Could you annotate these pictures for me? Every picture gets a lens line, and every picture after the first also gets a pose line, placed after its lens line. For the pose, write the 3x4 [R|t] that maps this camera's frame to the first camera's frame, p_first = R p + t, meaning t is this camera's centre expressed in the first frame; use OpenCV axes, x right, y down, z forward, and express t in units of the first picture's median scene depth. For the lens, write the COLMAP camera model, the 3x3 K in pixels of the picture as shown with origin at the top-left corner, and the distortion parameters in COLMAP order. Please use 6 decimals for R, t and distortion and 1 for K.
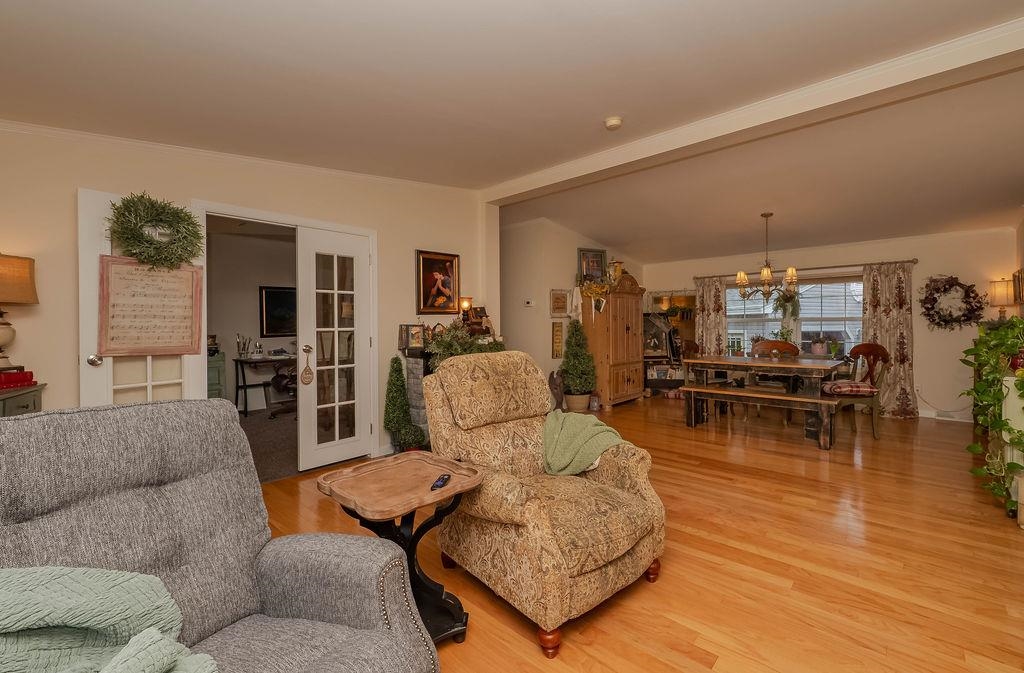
lens RADIAL K [[427.3, 0, 538.0], [0, 427.3, 325.1], [0, 0, 1]] dist [-0.002824, -0.000296]
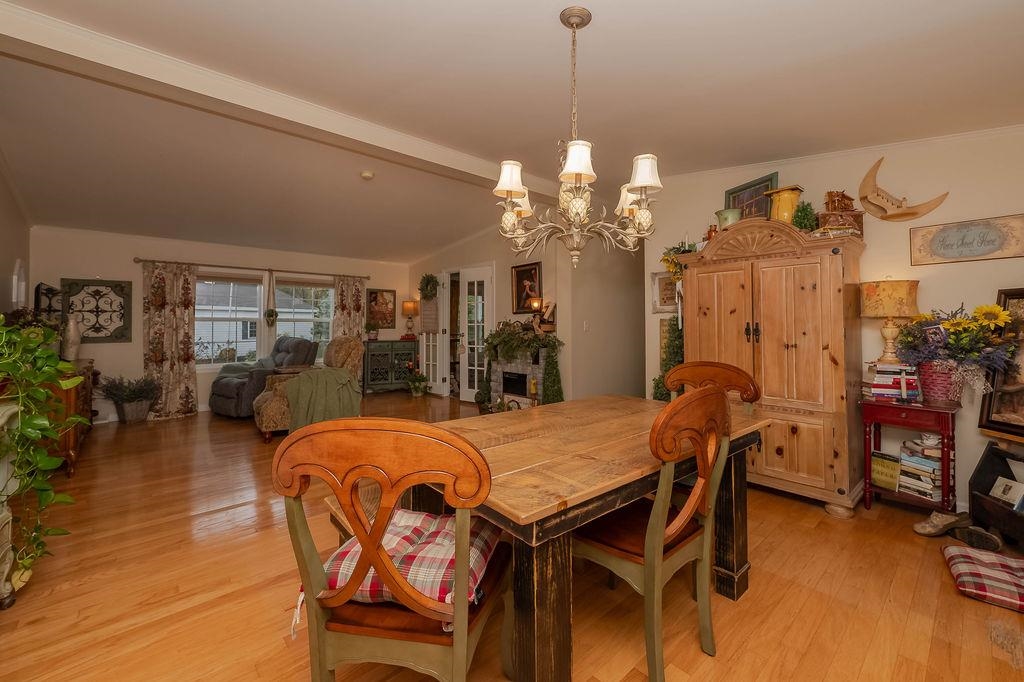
lens RADIAL K [[430.3, 0, 522.1], [0, 430.3, 311.6], [0, 0, 1]] dist [0.001184, 0.000140]
pose [[-0.112842, -0.019669, -0.993418, 1.245743], [0.000713, 0.999802, -0.019876, -0.007429], [0.993613, -0.002952, -0.112806, 1.382209]]
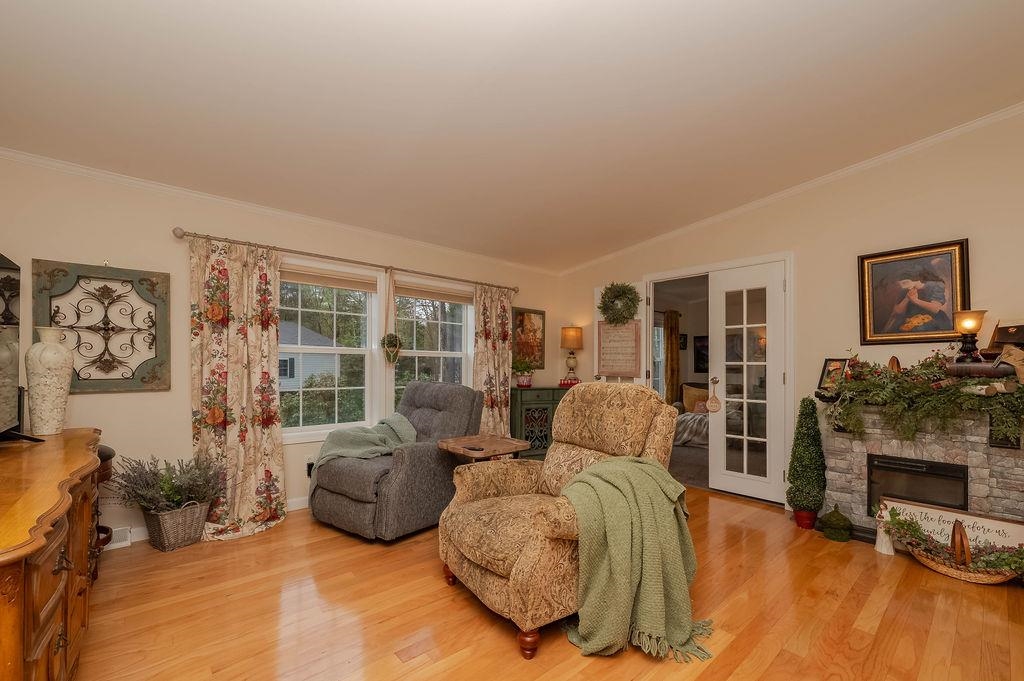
lens RADIAL K [[425.5, 0, 508.8], [0, 425.5, 363.4], [0, 0, 1]] dist [-0.001851, -0.000167]
pose [[-0.135543, 0.004052, -0.990763, 0.598791], [-0.009304, 0.999942, 0.005363, 0.009933], [0.990728, 0.009945, -0.135498, 0.585859]]
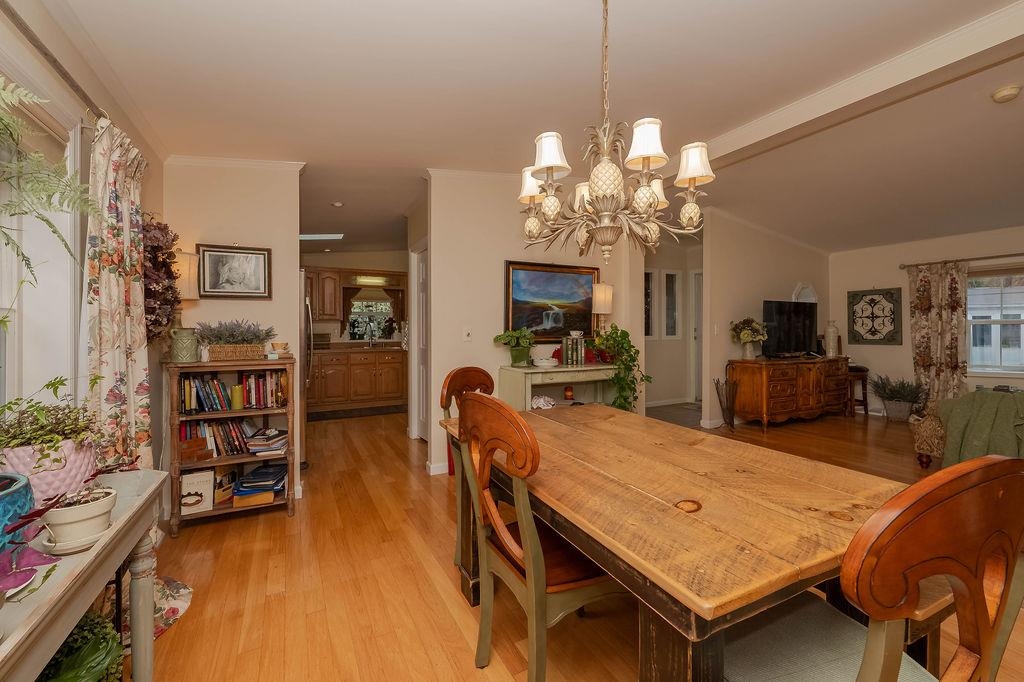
lens RADIAL K [[424.9, 0, 510.9], [0, 424.9, 327.6], [0, 0, 1]] dist [-0.000008, -0.000019]
pose [[-0.930849, 0.010570, 0.365251, 0.672344], [0.009909, 0.999944, -0.003686, -0.004721], [-0.365270, 0.000188, -0.930902, 1.828449]]
